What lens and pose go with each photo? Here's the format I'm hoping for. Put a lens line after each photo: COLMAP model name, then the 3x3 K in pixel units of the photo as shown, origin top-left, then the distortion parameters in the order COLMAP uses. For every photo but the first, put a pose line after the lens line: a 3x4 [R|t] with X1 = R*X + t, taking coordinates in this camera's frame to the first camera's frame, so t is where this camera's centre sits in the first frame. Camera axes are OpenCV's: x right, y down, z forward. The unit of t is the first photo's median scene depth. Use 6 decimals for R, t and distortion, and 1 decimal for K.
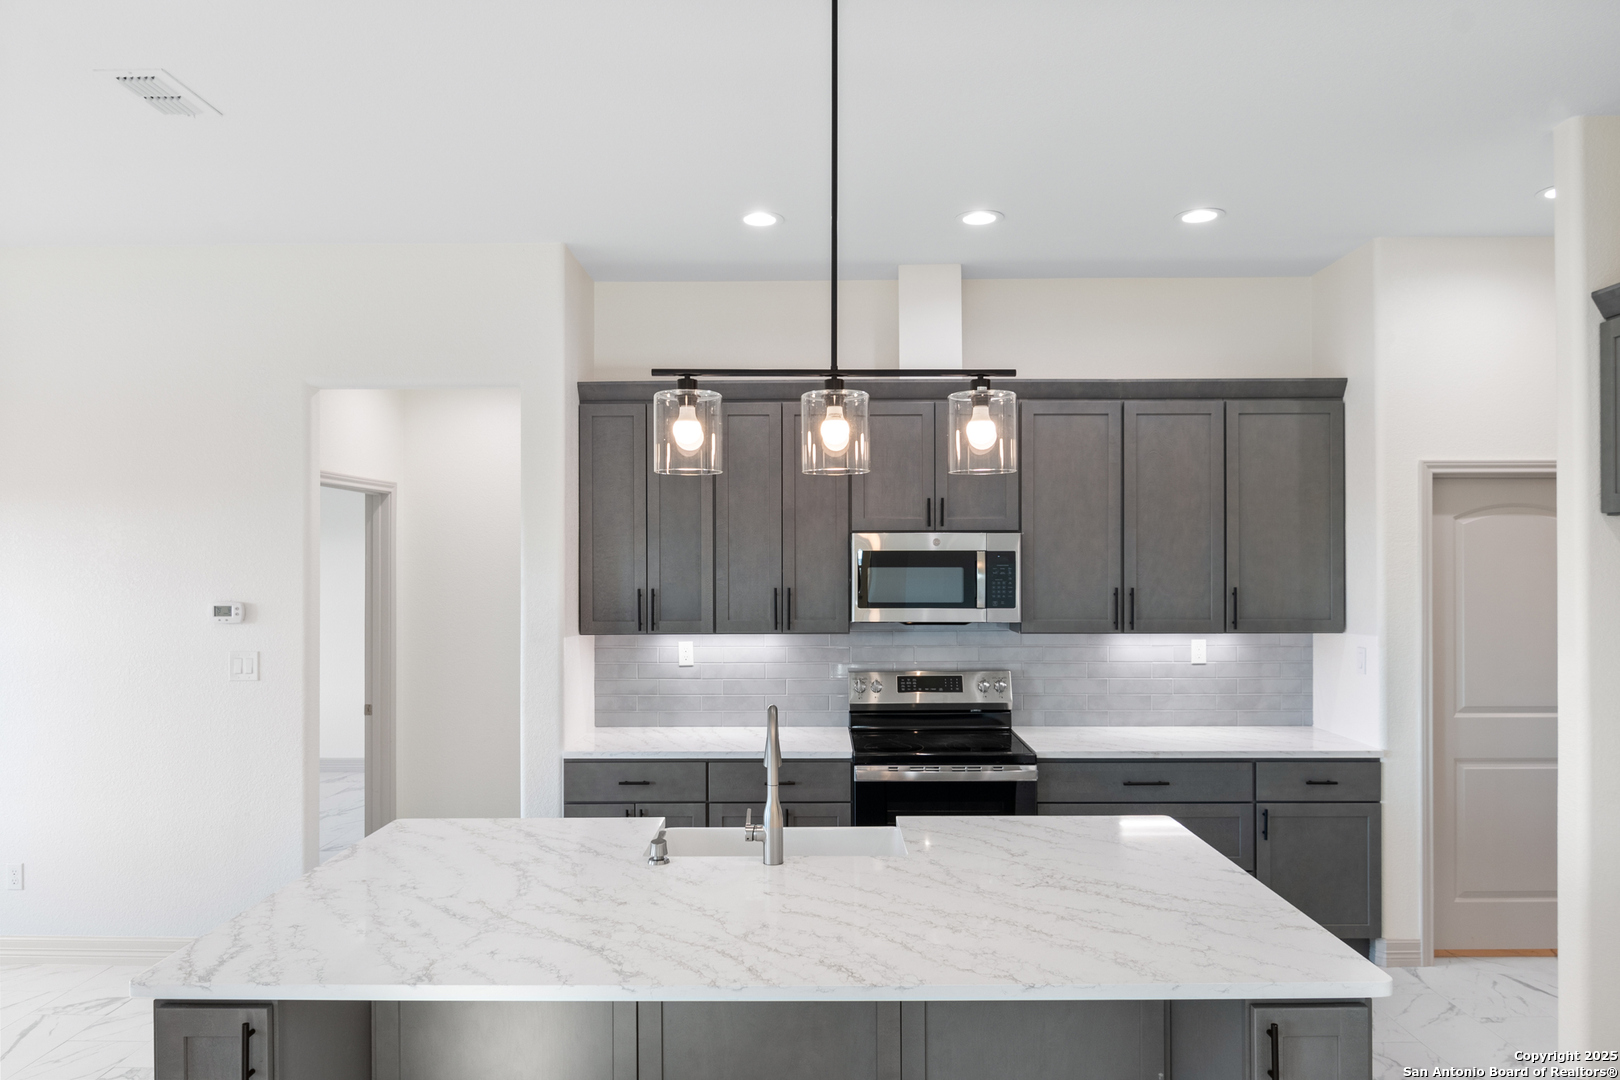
lens RADIAL K [[1093.3, 0, 808.9], [0, 1093.3, 548.7], [0, 0, 1]] dist [-0.006251, 0.004829]
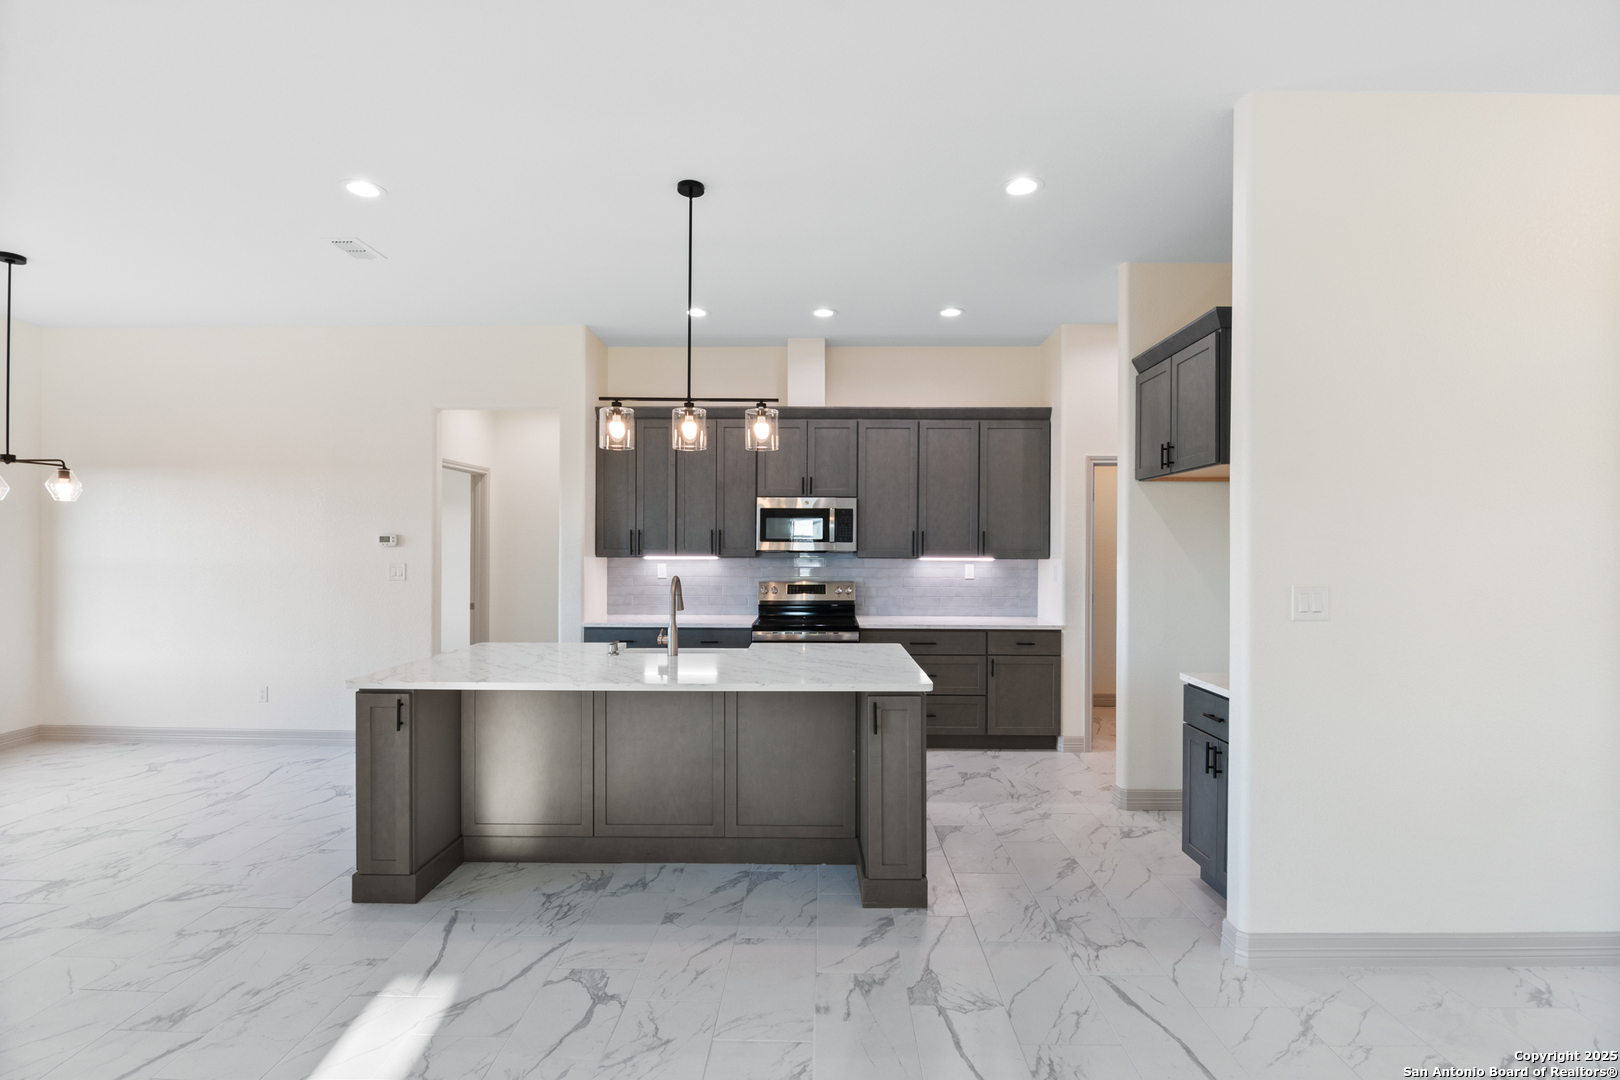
lens RADIAL K [[804.9, 0, 806.4], [0, 804.9, 539.4], [0, 0, 1]] dist [0.001965, -0.001713]
pose [[0.999962, 0.007086, -0.005159, 0.125123], [-0.007065, 0.999967, 0.004133, 0.045637], [0.005188, -0.004096, 0.999978, -0.248242]]
